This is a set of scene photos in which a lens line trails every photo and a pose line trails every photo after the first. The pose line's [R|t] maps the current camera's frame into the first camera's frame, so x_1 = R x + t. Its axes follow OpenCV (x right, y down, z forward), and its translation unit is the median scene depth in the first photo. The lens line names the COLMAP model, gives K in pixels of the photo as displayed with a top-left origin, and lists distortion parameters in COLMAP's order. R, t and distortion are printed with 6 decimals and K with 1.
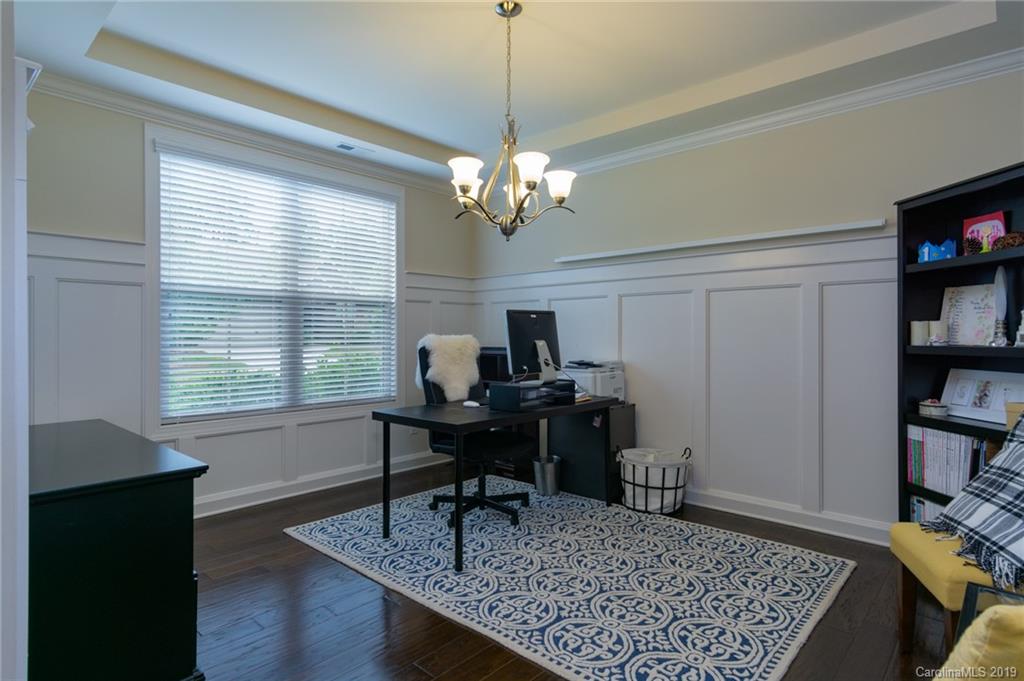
lens RADIAL K [[549.1, 0, 507.7], [0, 549.1, 337.1], [0, 0, 1]] dist [0.013146, 0.001682]
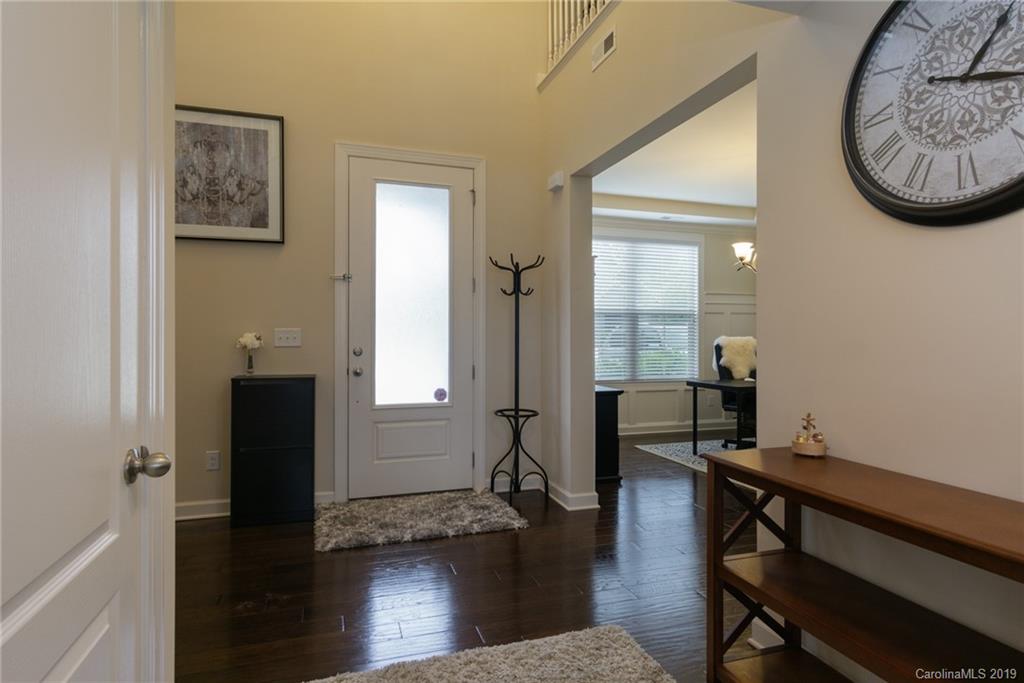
lens RADIAL K [[549.1, 0, 504.6], [0, 549.1, 331.1], [0, 0, 1]] dist [0.013146, 0.001682]
pose [[0.866404, -0.001670, -0.499341, 0.105085], [-0.004669, 0.999924, -0.011446, 0.001280], [0.499322, 0.012248, 0.866330, -0.677934]]
